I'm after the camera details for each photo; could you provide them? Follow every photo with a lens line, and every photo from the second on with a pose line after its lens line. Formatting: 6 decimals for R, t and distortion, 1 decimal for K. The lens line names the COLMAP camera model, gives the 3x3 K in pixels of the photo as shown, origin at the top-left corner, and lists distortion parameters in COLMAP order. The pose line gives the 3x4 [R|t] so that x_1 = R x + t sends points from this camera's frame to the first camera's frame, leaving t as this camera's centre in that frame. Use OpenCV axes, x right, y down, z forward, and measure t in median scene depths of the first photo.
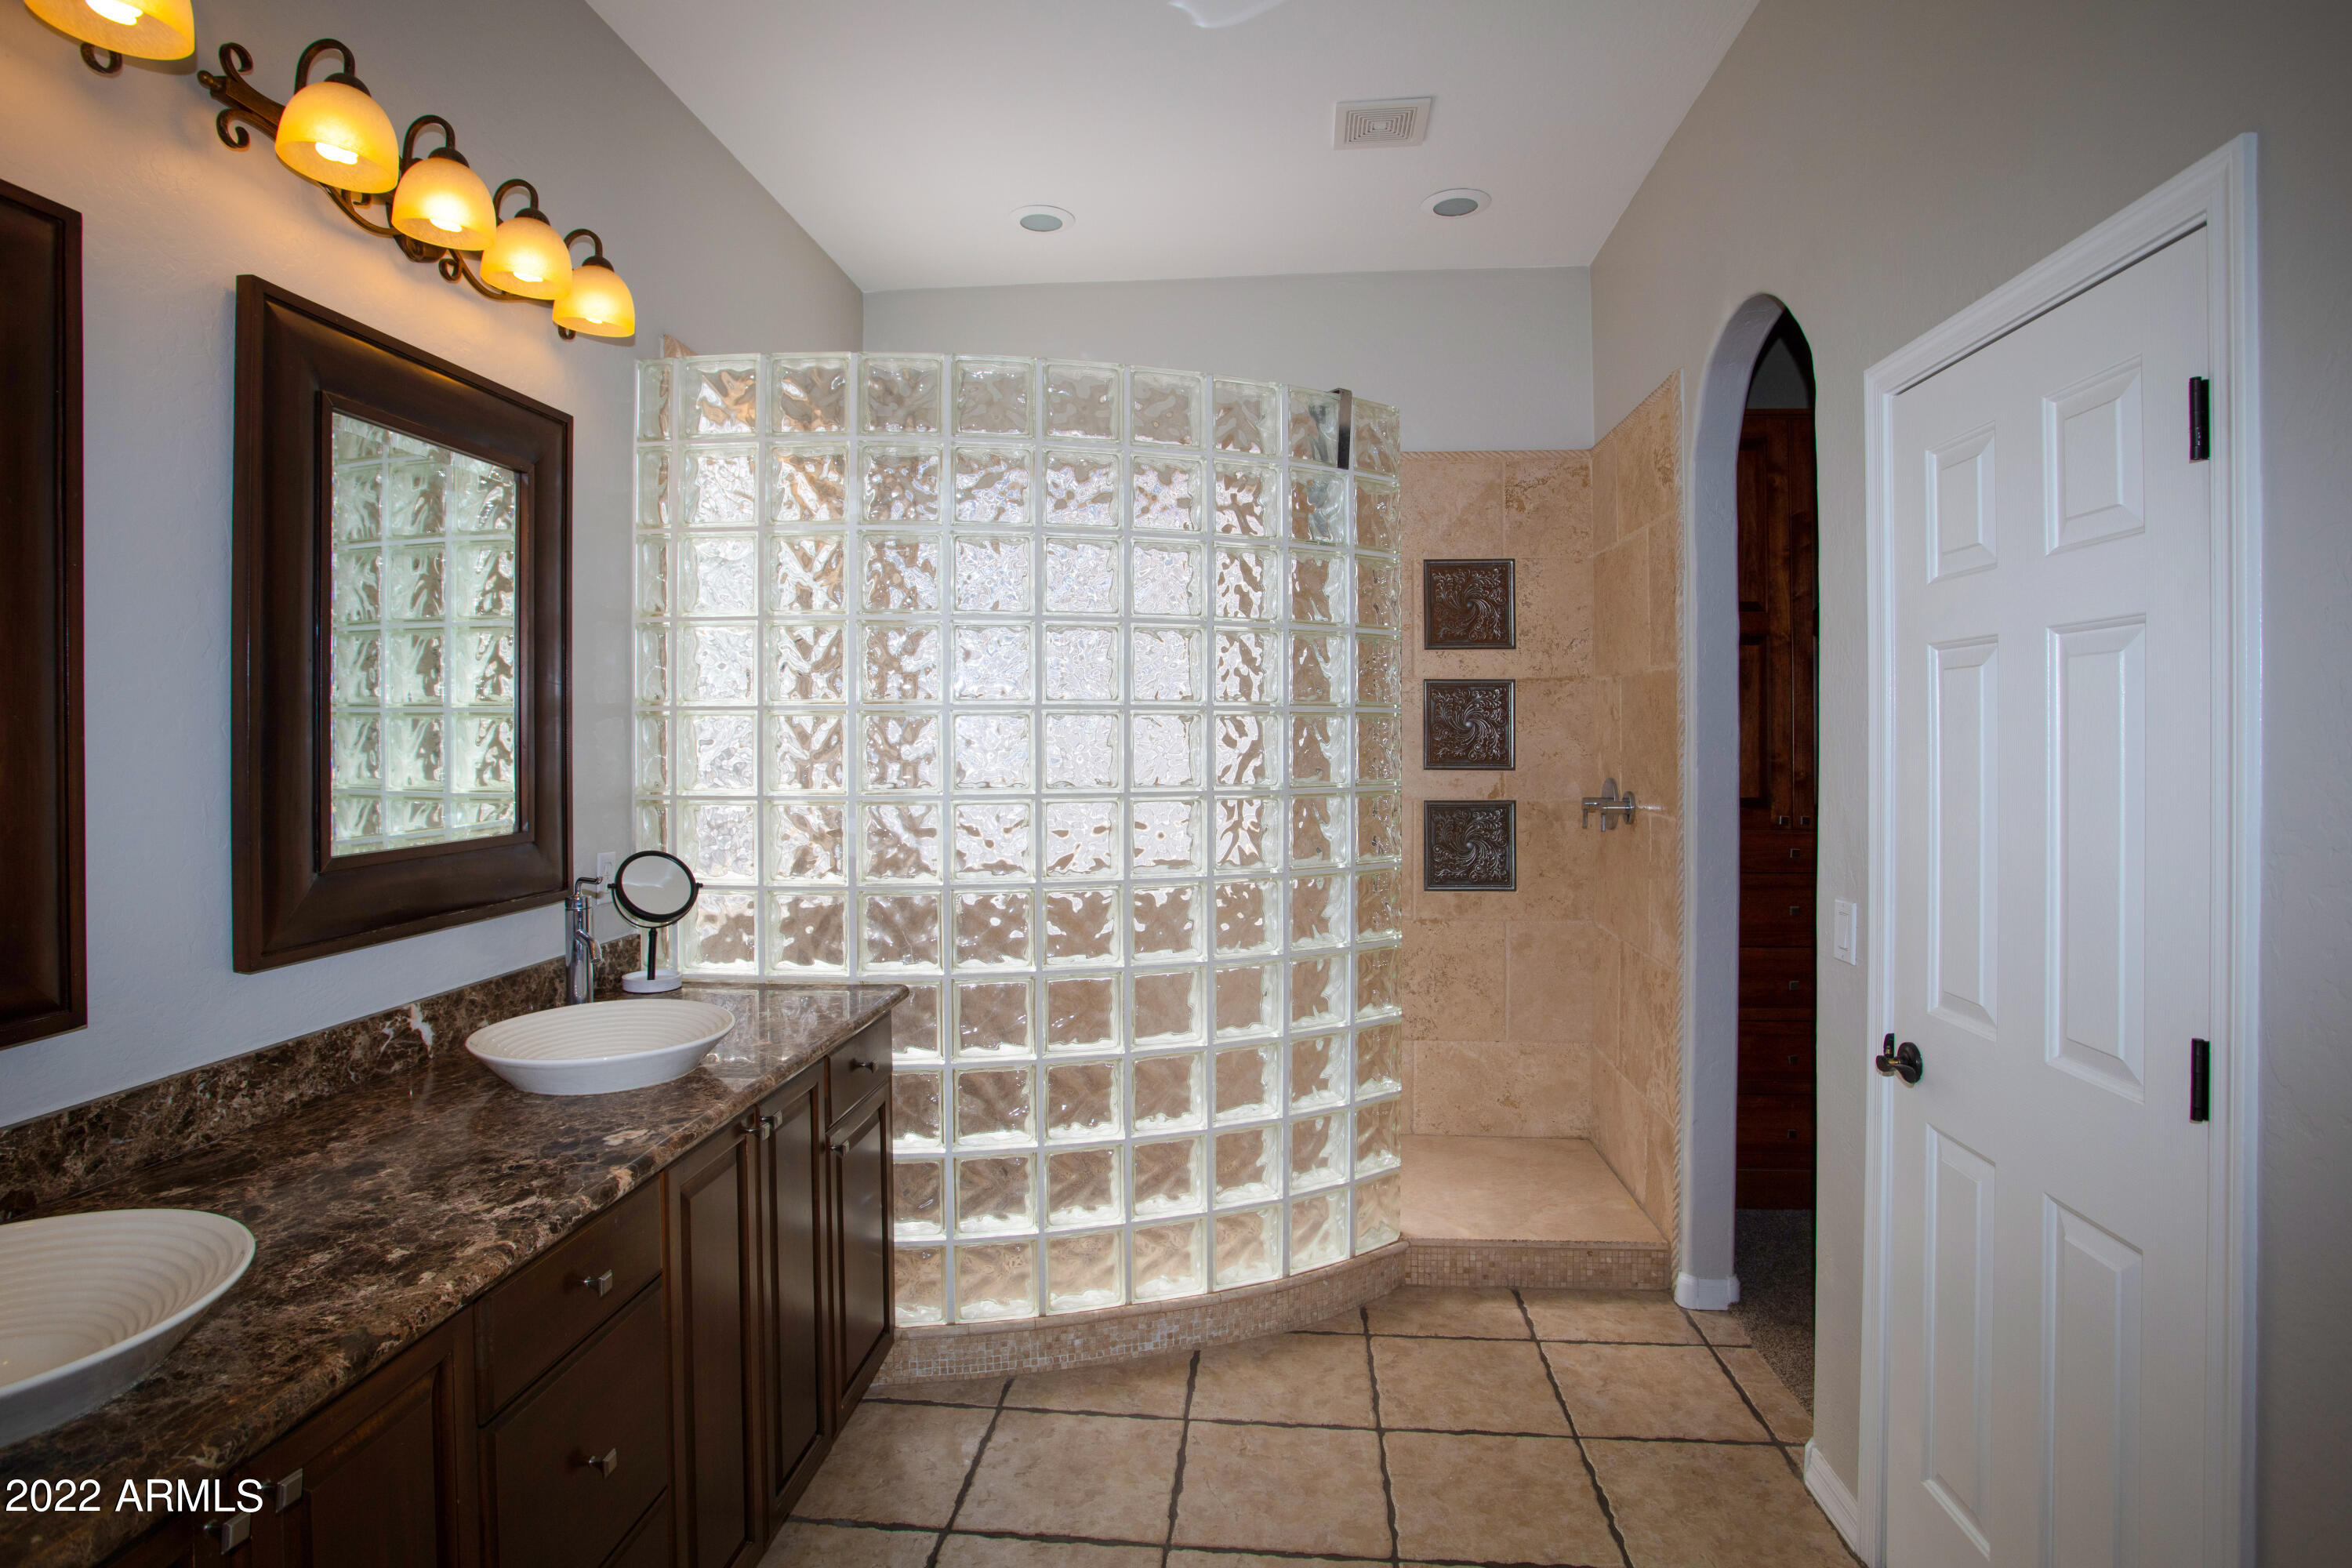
lens RADIAL K [[1145.9, 0, 1165.1], [0, 1145.9, 772.9], [0, 0, 1]] dist [-0.052511, 0.000026]
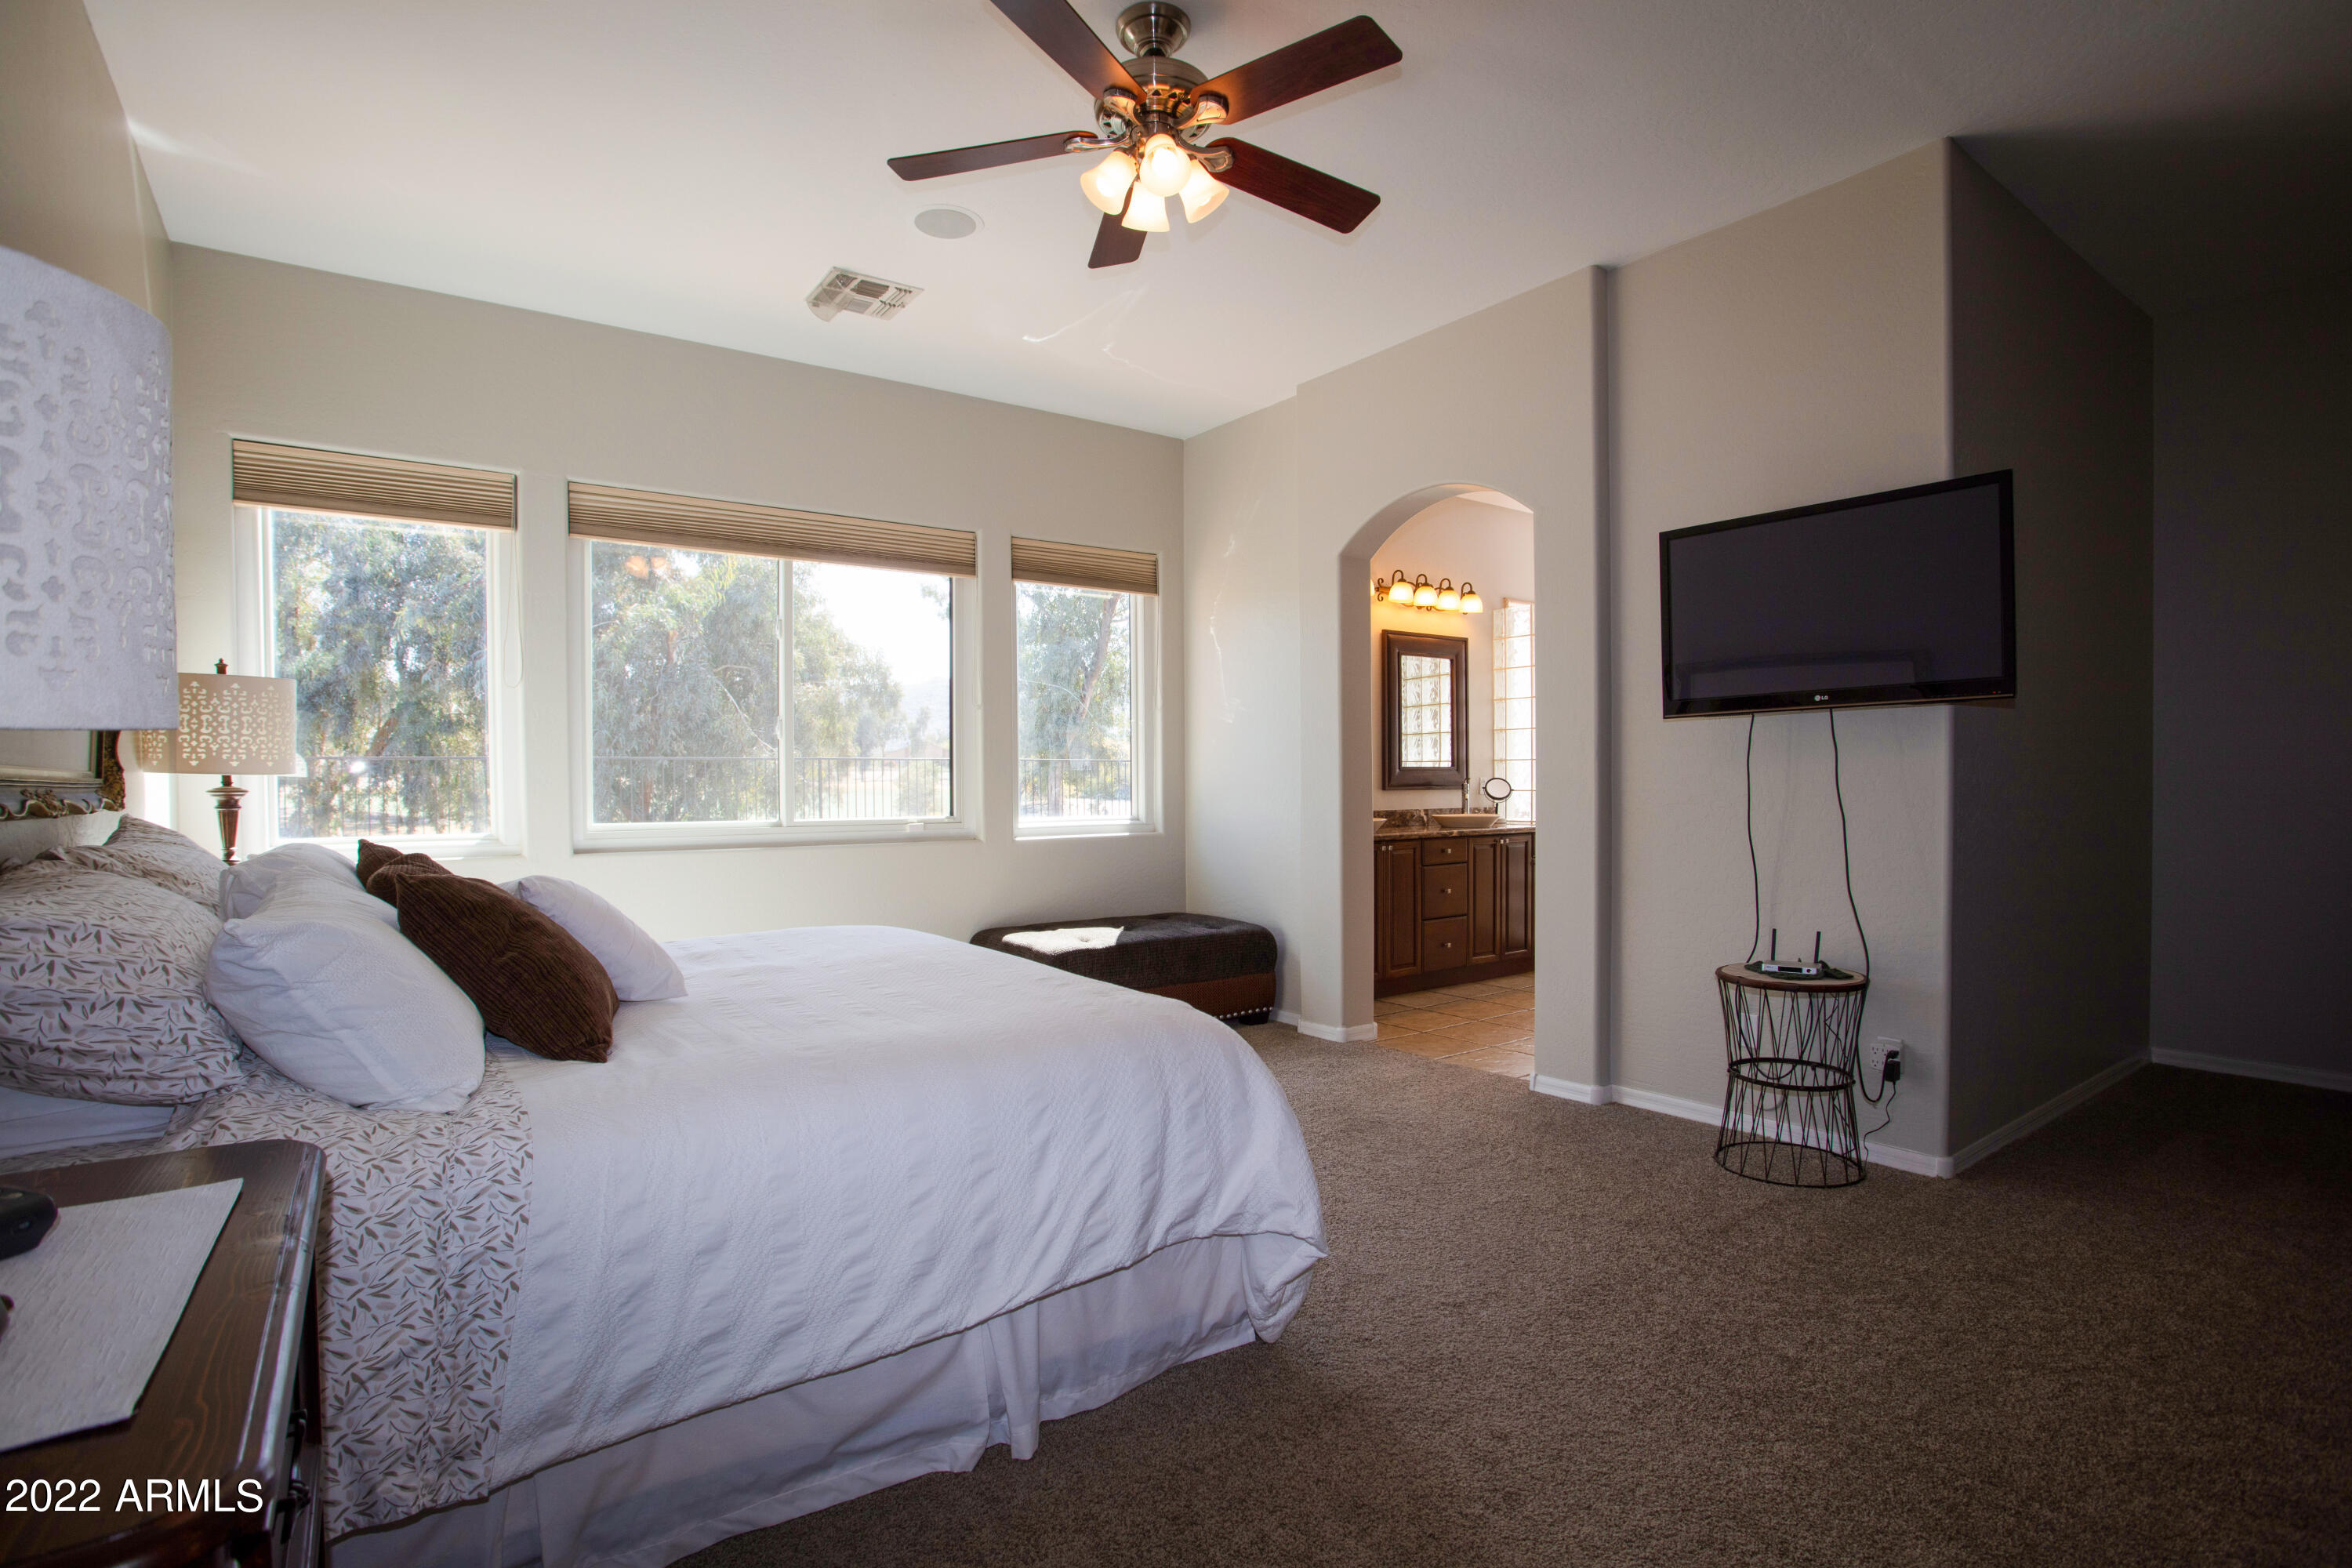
lens RADIAL K [[1170.8, 0, 1184.6], [0, 1170.8, 777.1], [0, 0, 1]] dist [-0.076120, 0.033549]
pose [[0.640174, -0.001864, -0.768228, 1.550310], [-0.008381, 0.999921, -0.009409, 0.119410], [0.768184, 0.012462, 0.640108, -1.790415]]
